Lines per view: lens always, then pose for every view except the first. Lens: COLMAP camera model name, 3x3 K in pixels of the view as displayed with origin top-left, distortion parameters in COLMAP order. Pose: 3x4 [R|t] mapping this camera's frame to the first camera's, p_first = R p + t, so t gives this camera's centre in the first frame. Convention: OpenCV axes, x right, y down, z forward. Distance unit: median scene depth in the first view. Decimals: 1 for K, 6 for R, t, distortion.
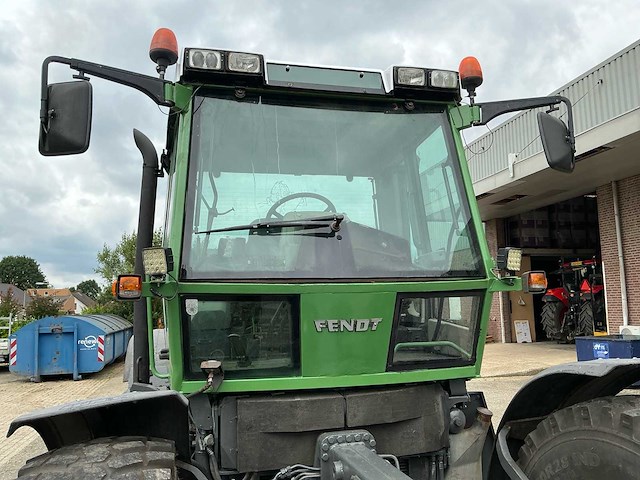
lens RADIAL K [[531.5, 0, 320.0], [0, 531.5, 240.0], [0, 0, 1]] dist [0.131121, -0.270640]
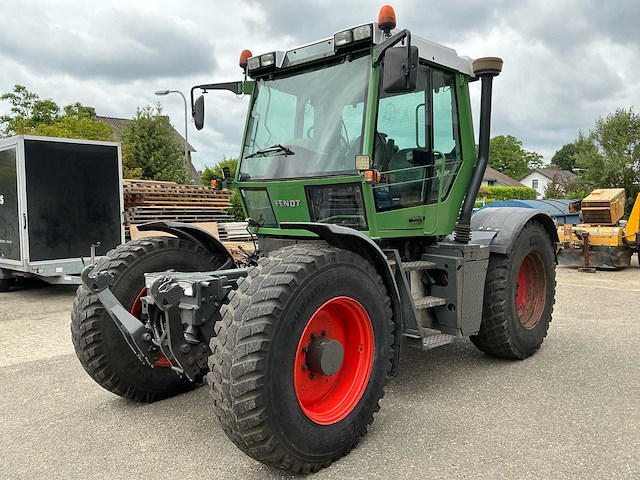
lens RADIAL K [[531.5, 0, 320.0], [0, 531.5, 240.0], [0, 0, 1]] dist [0.131121, -0.270640]
pose [[0.558784, 0.074077, -0.825998, 1.425552], [0.101761, 0.982352, 0.156940, 0.003452], [0.823046, -0.171750, 0.541384, 0.047326]]
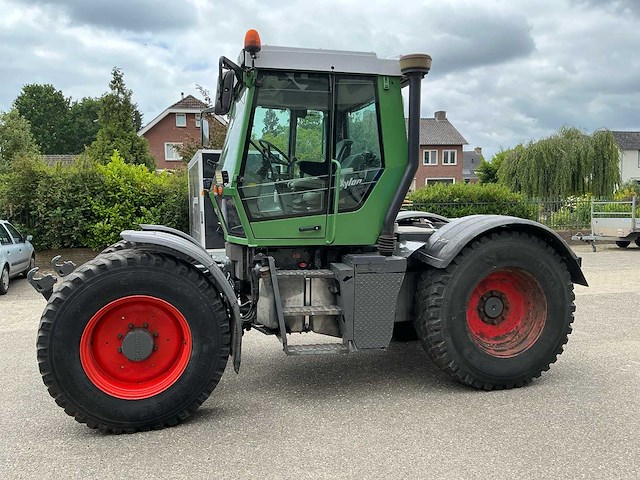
lens RADIAL K [[531.5, 0, 320.0], [0, 531.5, 240.0], [0, 0, 1]] dist [0.131121, -0.270640]
pose [[0.028386, 0.103455, -0.994229, 1.887110], [0.138598, 0.984615, 0.106412, 0.087108], [0.989942, -0.140819, 0.013610, 1.159187]]
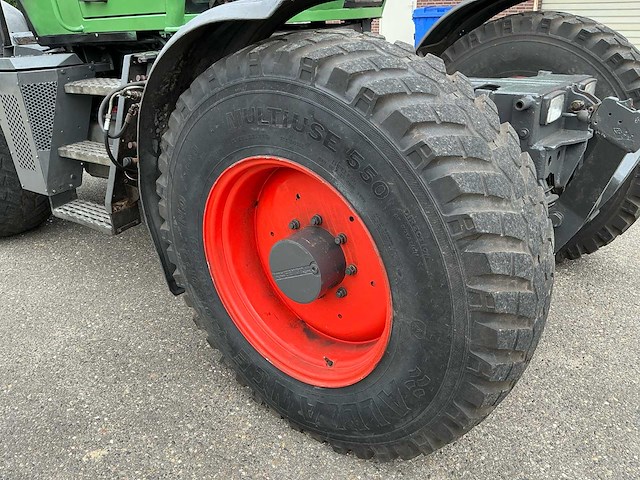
lens RADIAL K [[531.5, 0, 320.0], [0, 531.5, 240.0], [0, 0, 1]] dist [0.131121, -0.270640]
pose [[0.801475, -0.235886, 0.549541, -0.562784], [-0.066896, 0.877792, 0.474348, 0.126309], [-0.594275, -0.416941, 0.687748, 0.061929]]
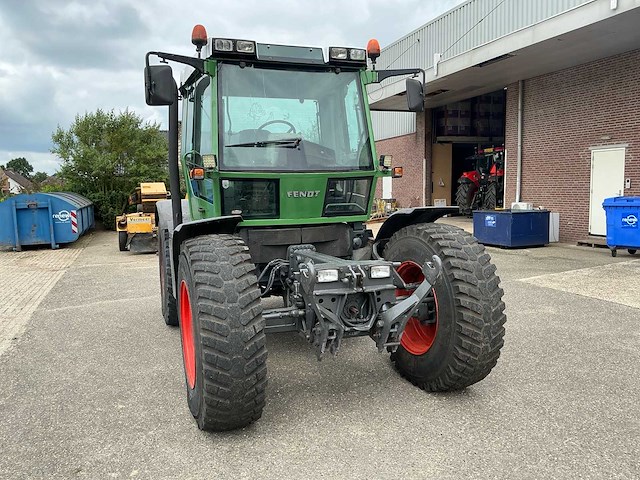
lens RADIAL K [[531.5, 0, 320.0], [0, 531.5, 240.0], [0, 0, 1]] dist [0.131121, -0.270640]
pose [[0.994214, -0.006223, 0.107238, -0.085734], [-0.017448, 0.975707, 0.218385, -0.093540], [-0.105992, -0.218993, 0.969953, -0.841142]]
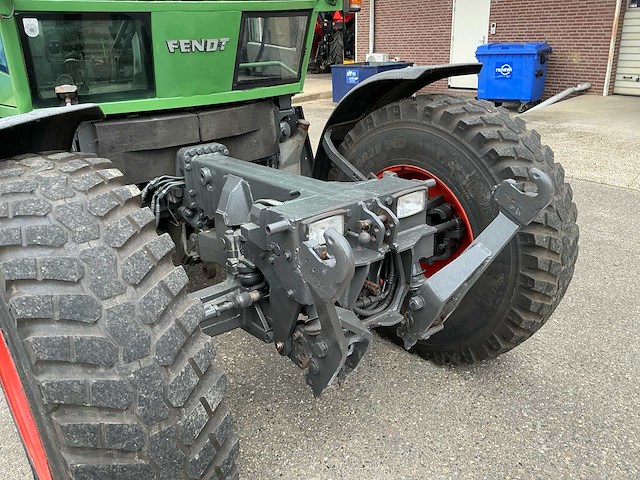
lens RADIAL K [[531.5, 0, 320.0], [0, 531.5, 240.0], [0, 0, 1]] dist [0.131121, -0.270640]
pose [[0.903396, -0.160422, 0.397669, -0.178750], [-0.040789, 0.891030, 0.452108, 0.012138], [-0.426863, -0.424653, 0.798410, -0.077729]]
